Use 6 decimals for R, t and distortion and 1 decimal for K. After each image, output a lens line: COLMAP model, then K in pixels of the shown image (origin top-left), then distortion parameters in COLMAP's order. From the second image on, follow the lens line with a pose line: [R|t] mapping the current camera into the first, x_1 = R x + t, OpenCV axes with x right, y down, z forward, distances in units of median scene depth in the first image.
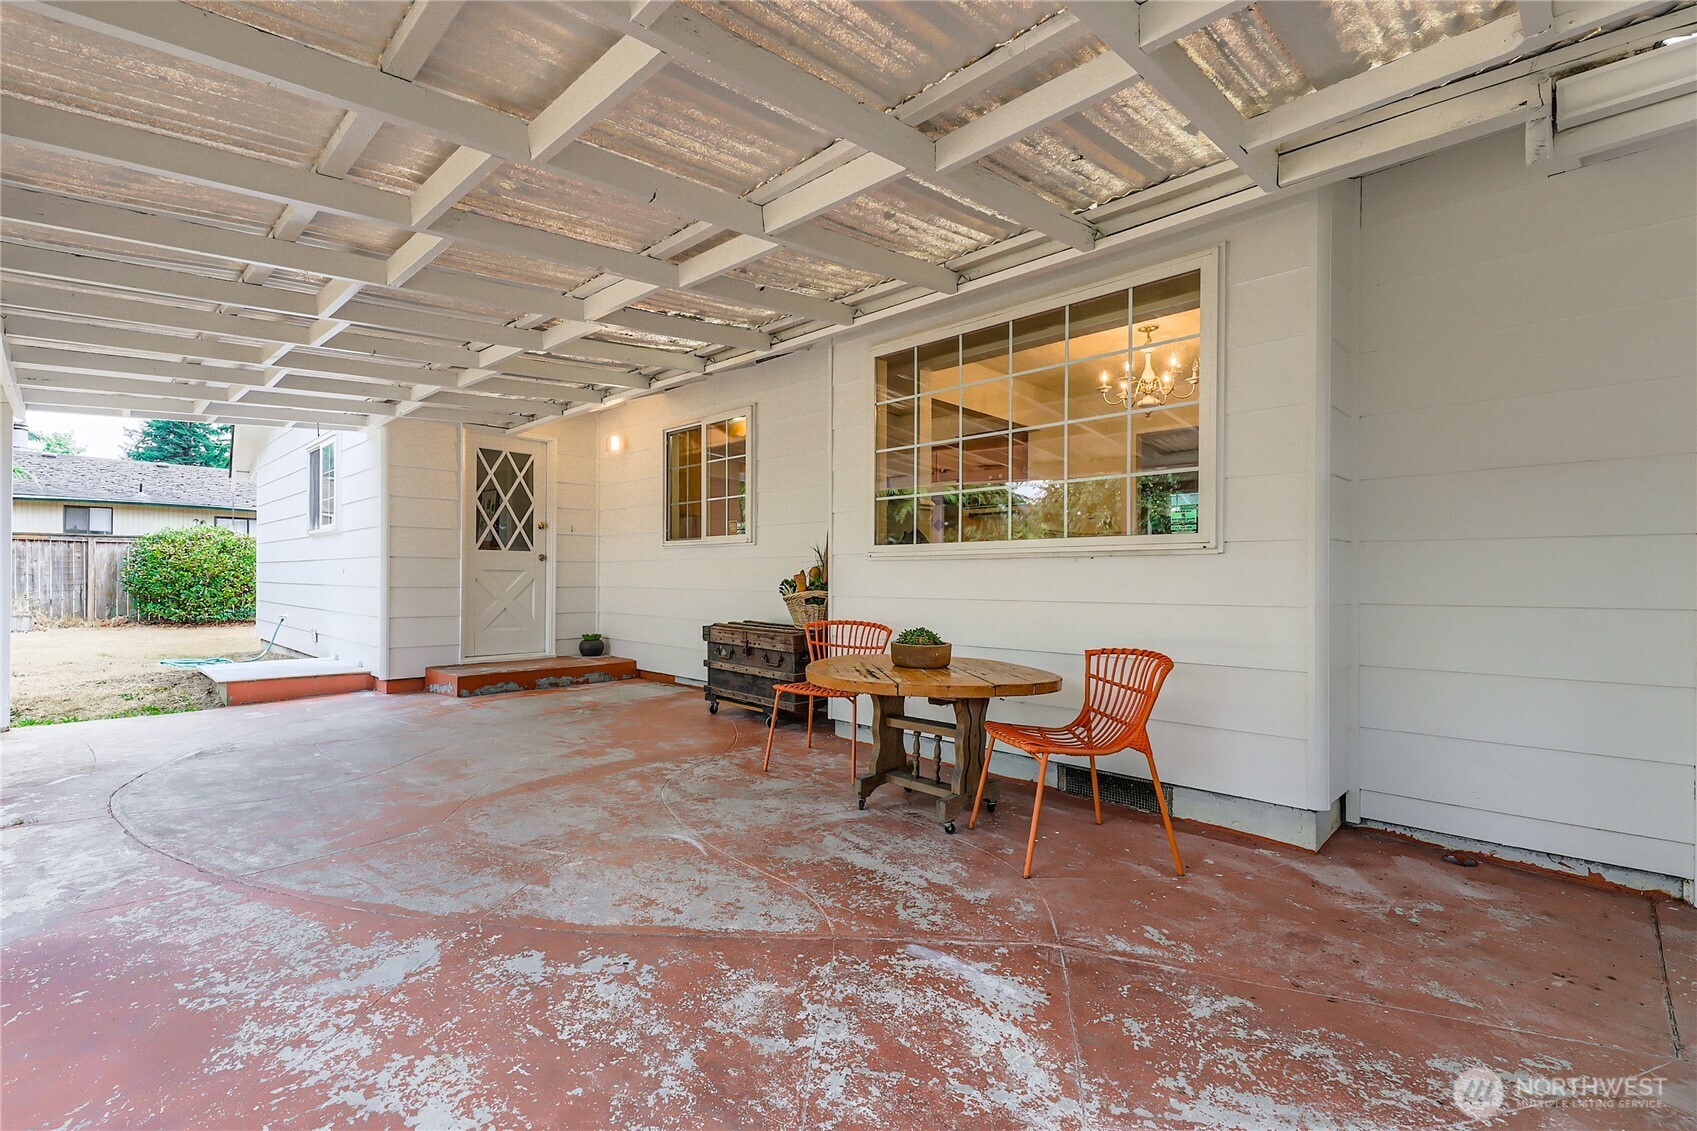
lens RADIAL K [[808.2, 0, 848.5], [0, 808.2, 565.5], [0, 0, 1]] dist [-0.000675, -0.000318]
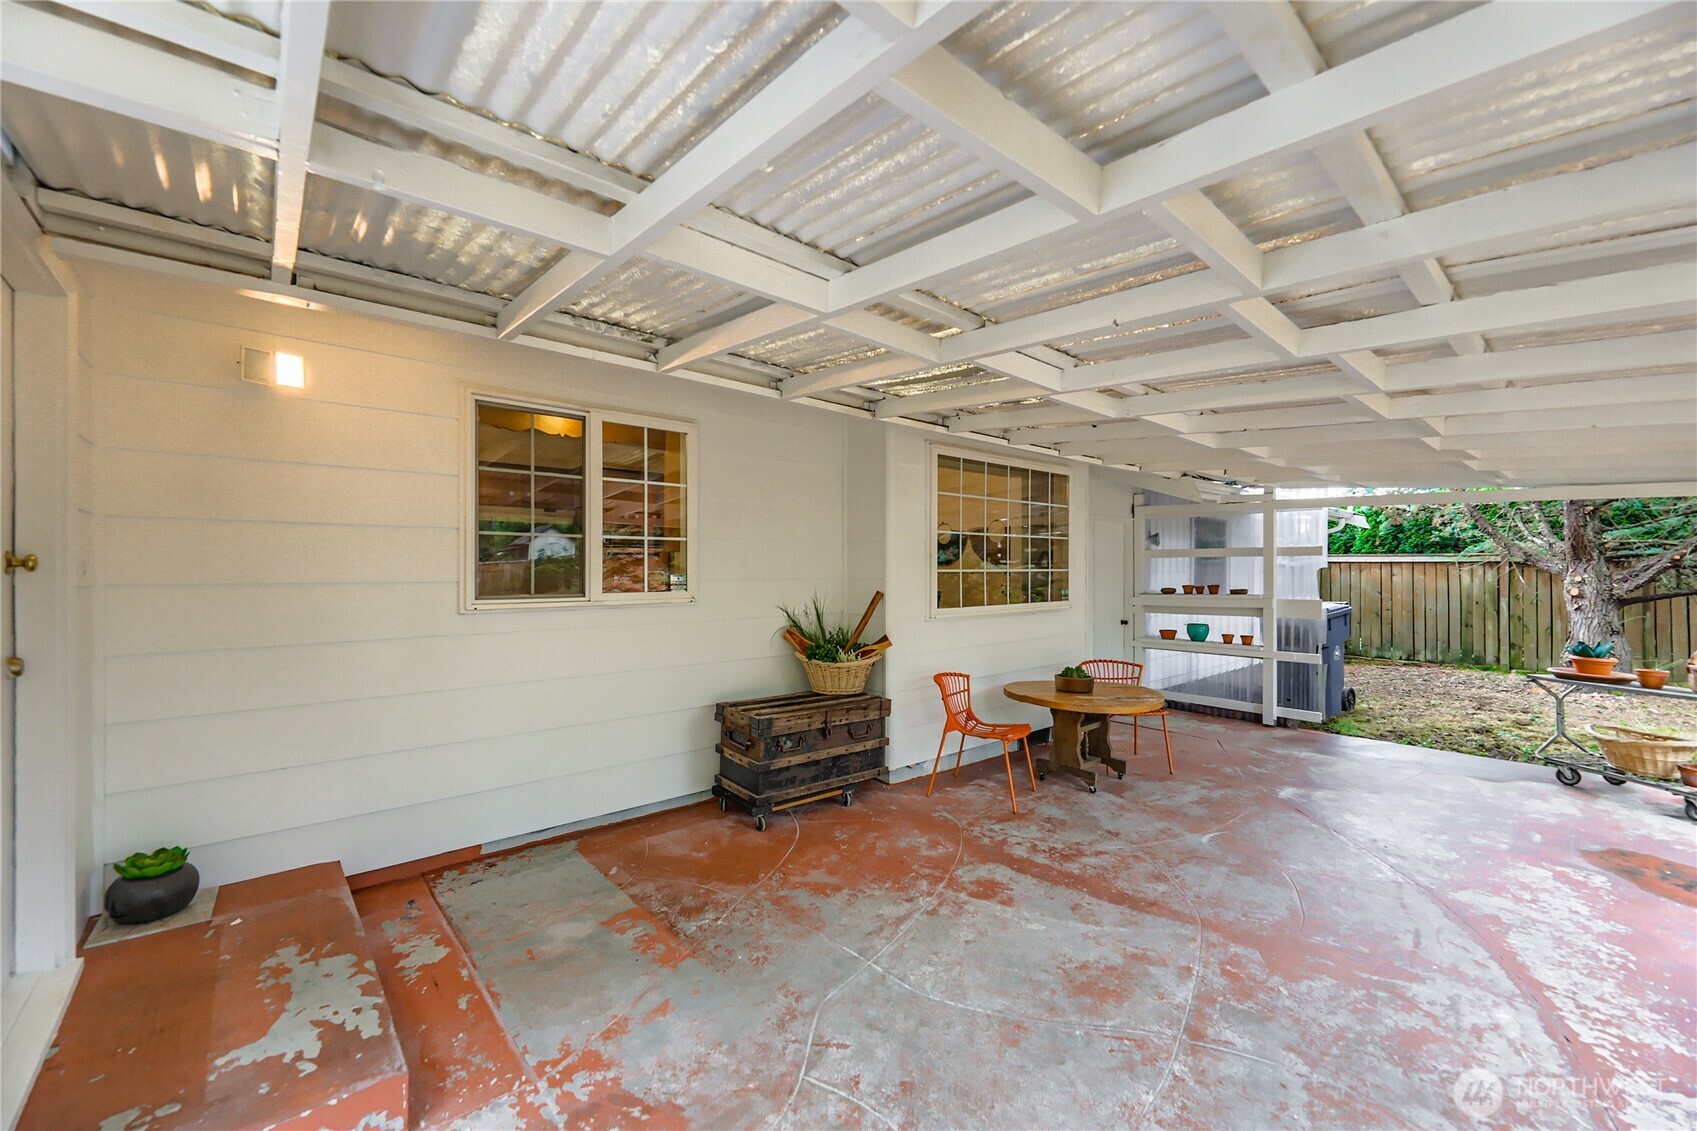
lens RADIAL K [[675.9, 0, 848.5], [0, 675.9, 565.5], [0, 0, 1]] dist [0.015356, -0.004000]
pose [[0.061727, -0.007247, 0.998067, -1.223427], [-0.023784, 0.999679, 0.008730, -0.116575], [-0.997810, -0.024277, 0.061535, 1.339030]]
